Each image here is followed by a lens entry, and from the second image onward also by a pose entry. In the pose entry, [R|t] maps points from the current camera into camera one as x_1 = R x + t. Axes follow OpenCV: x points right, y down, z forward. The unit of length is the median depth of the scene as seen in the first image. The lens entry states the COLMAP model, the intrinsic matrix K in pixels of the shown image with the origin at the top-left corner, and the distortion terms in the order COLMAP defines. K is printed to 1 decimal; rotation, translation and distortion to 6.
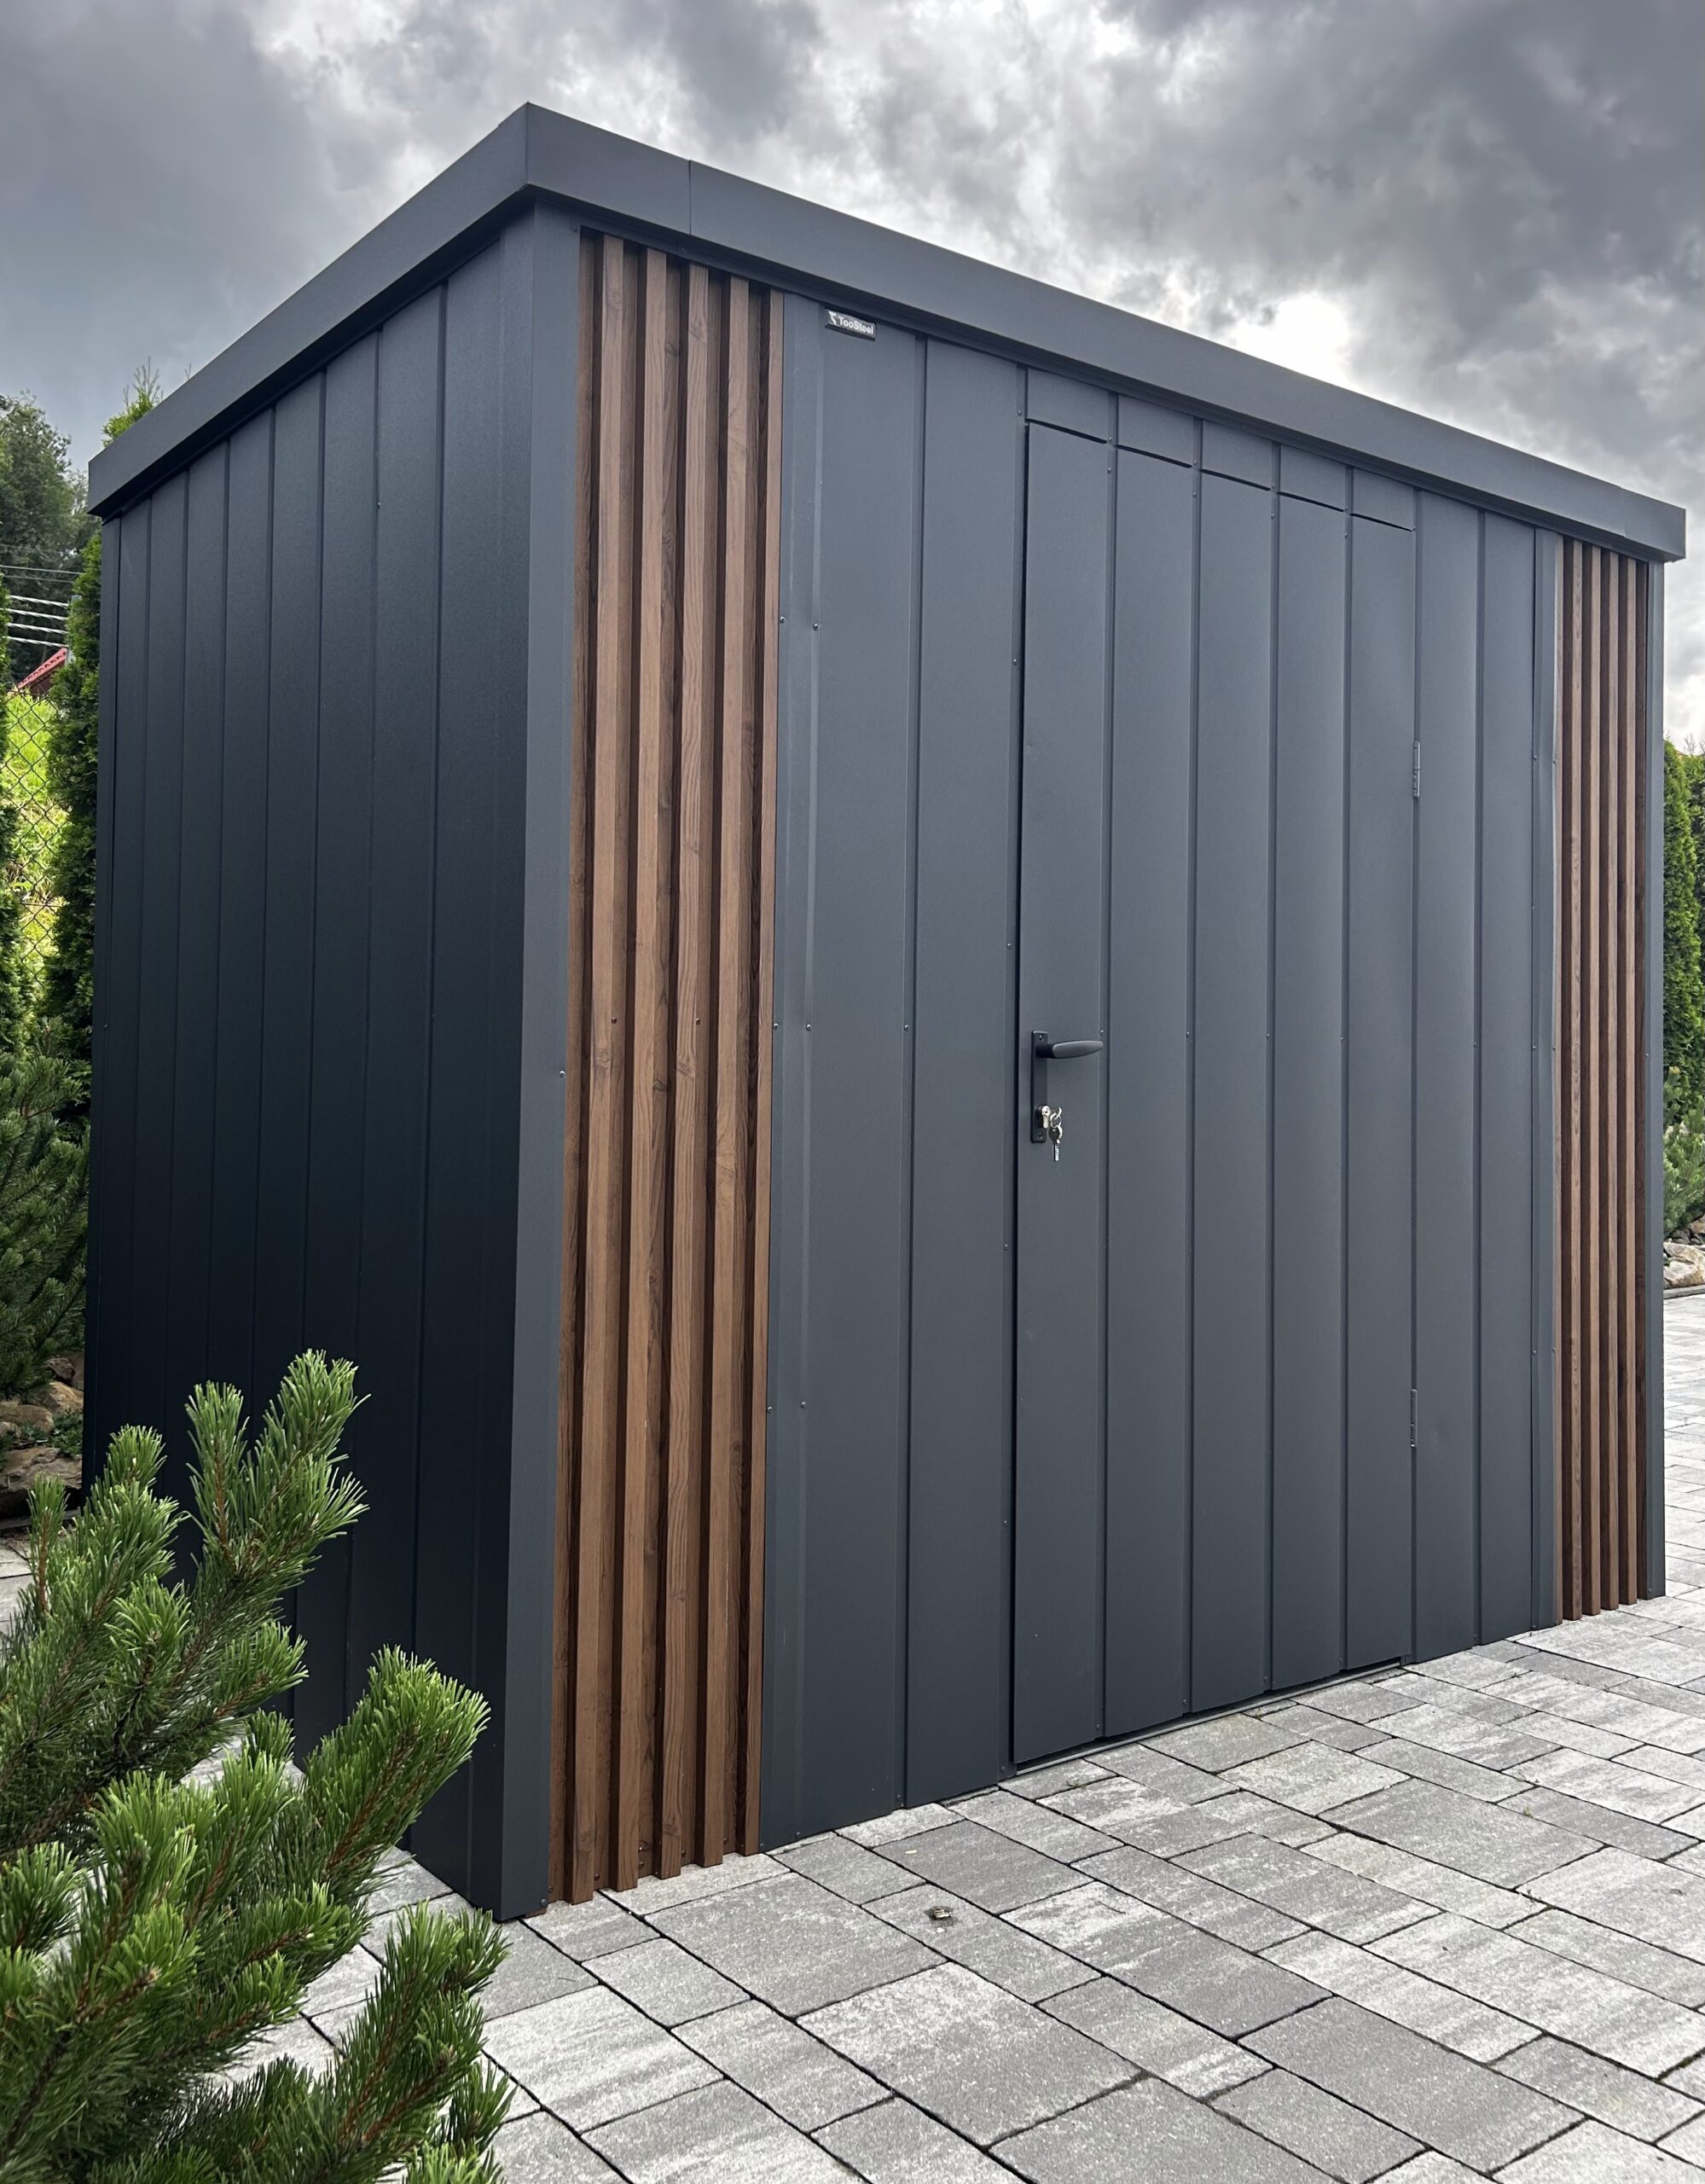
lens RADIAL K [[1863.8, 0, 770.9], [0, 1863.8, 1004.5], [0, 0, 1]] dist [0.035926, -0.027149]
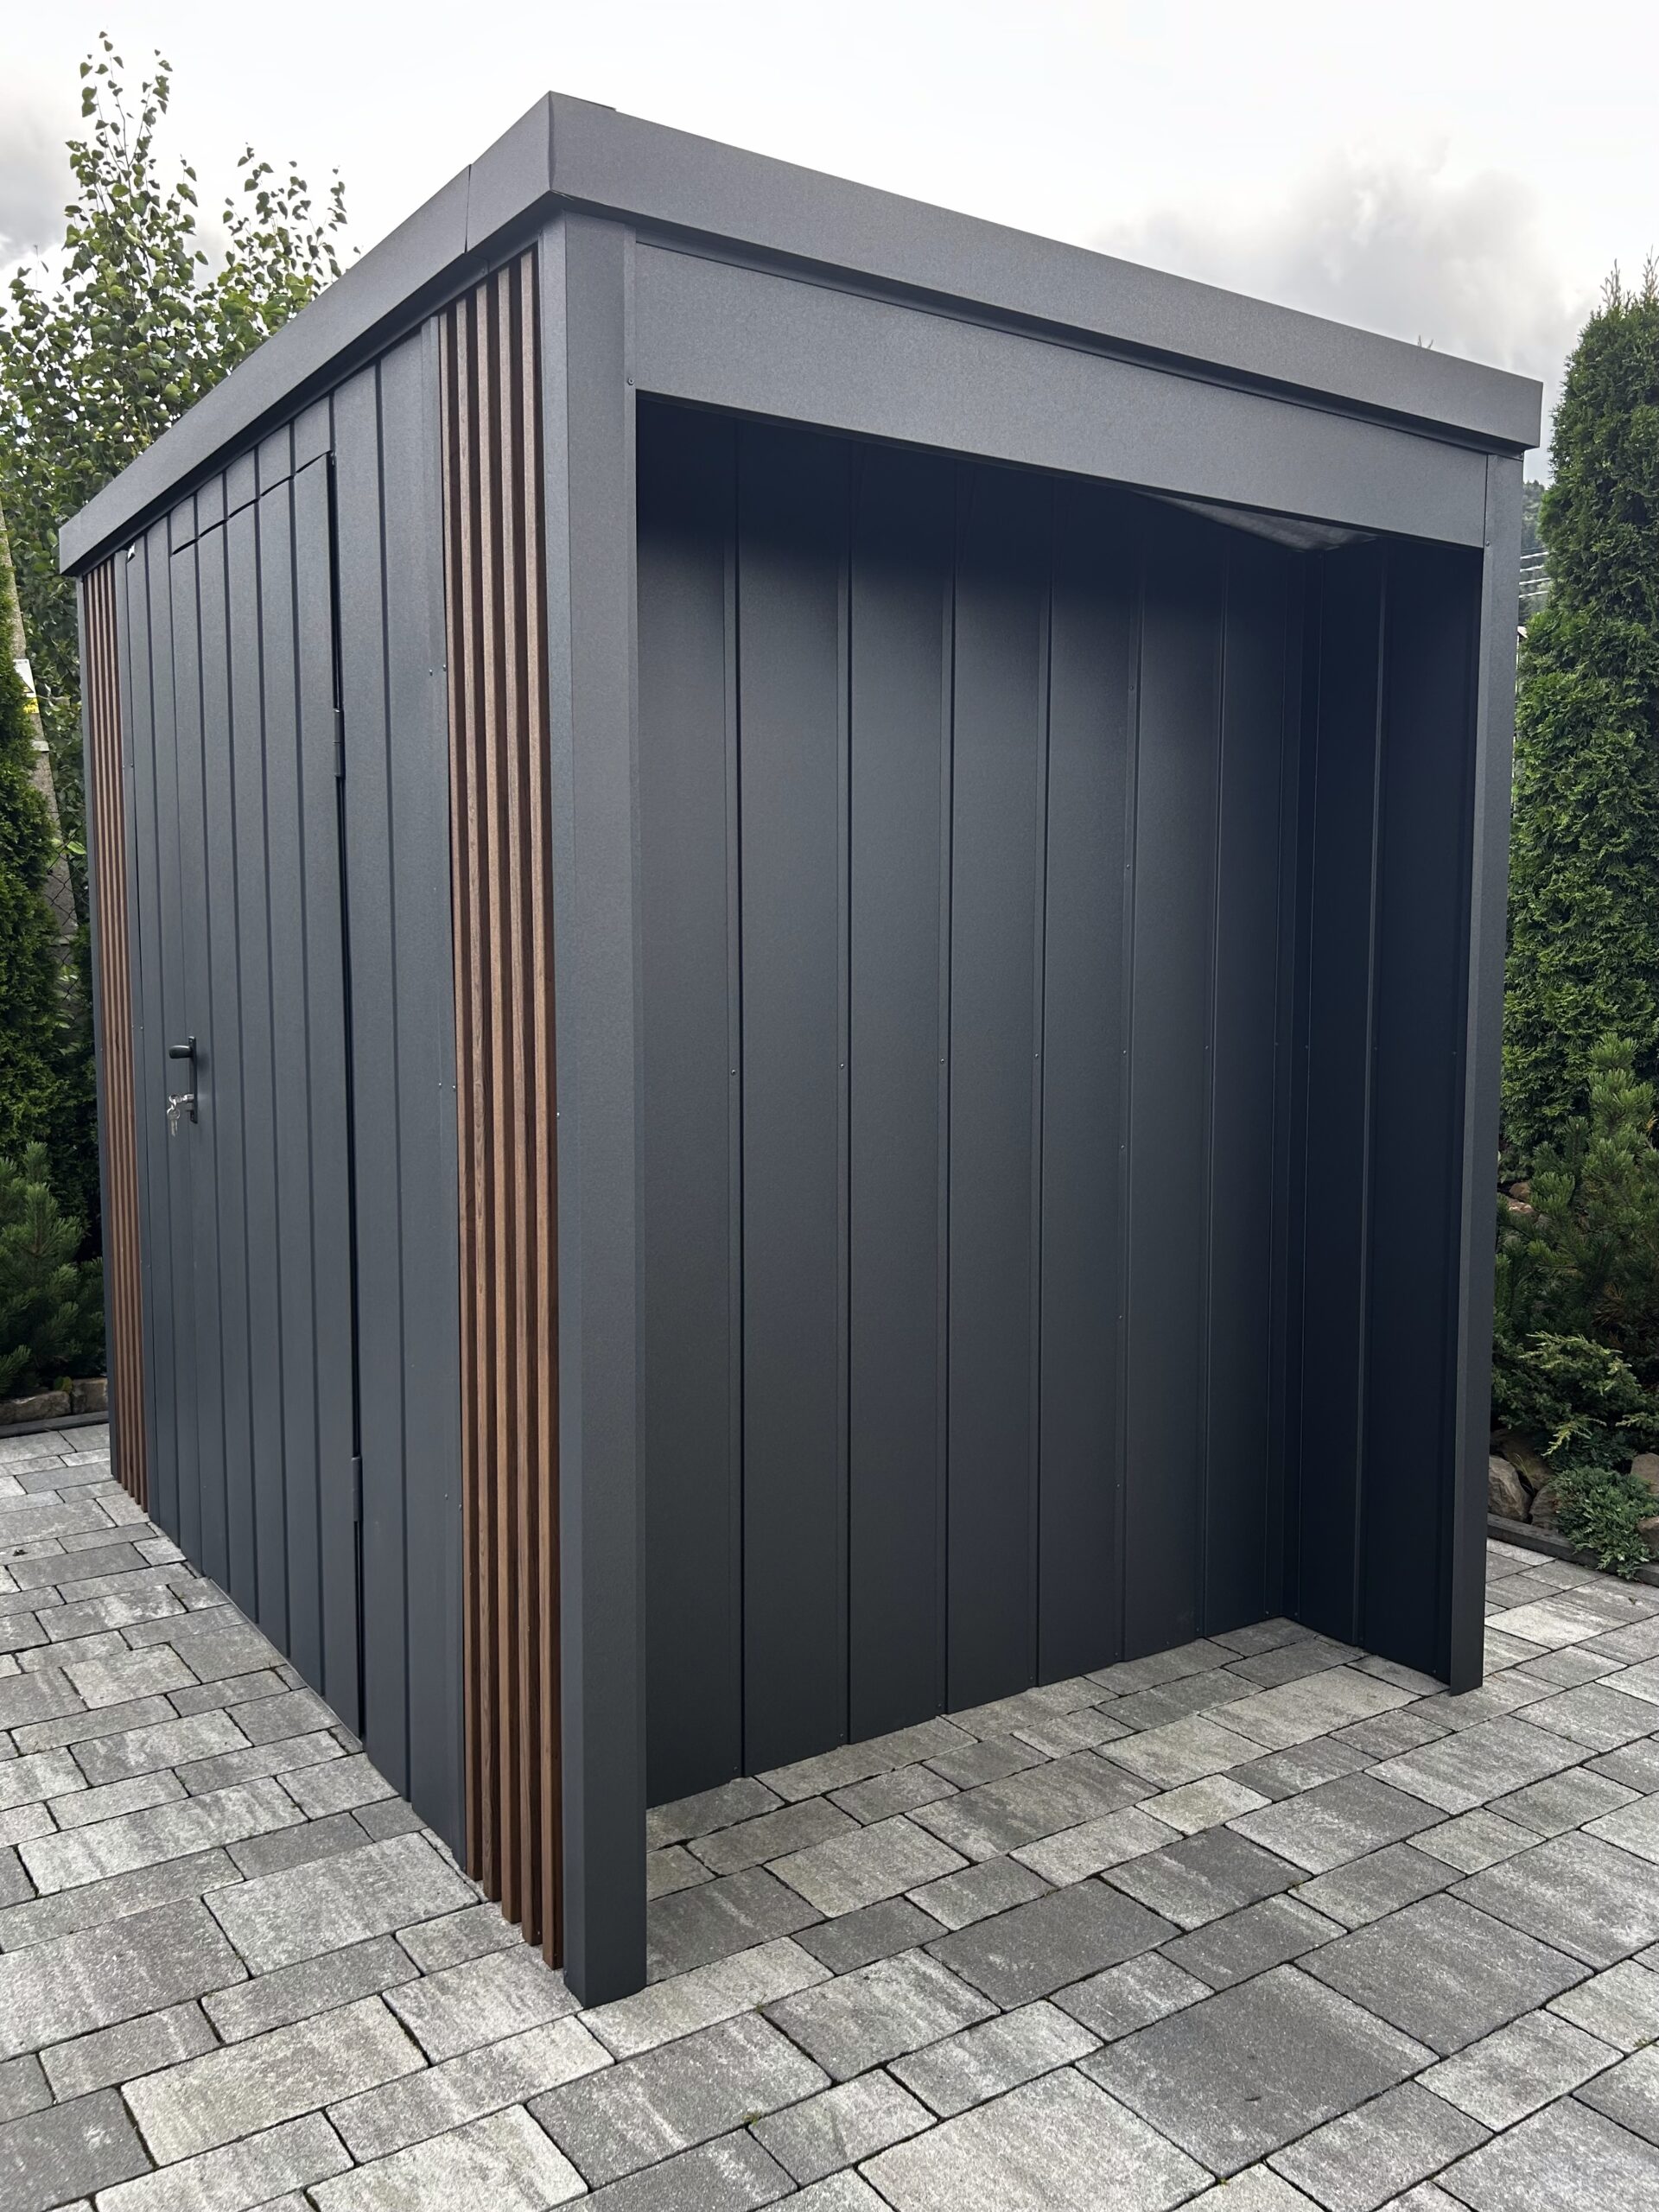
lens RADIAL K [[1837.8, 0, 922.7], [0, 1837.8, 1100.6], [0, 0, 1]] dist [0.007808, 0.005597]
pose [[-0.014112, 0.080245, -0.996675, 1.584793], [0.032902, 0.996272, 0.079747, -0.028313], [0.999359, -0.031667, -0.016700, 1.720987]]
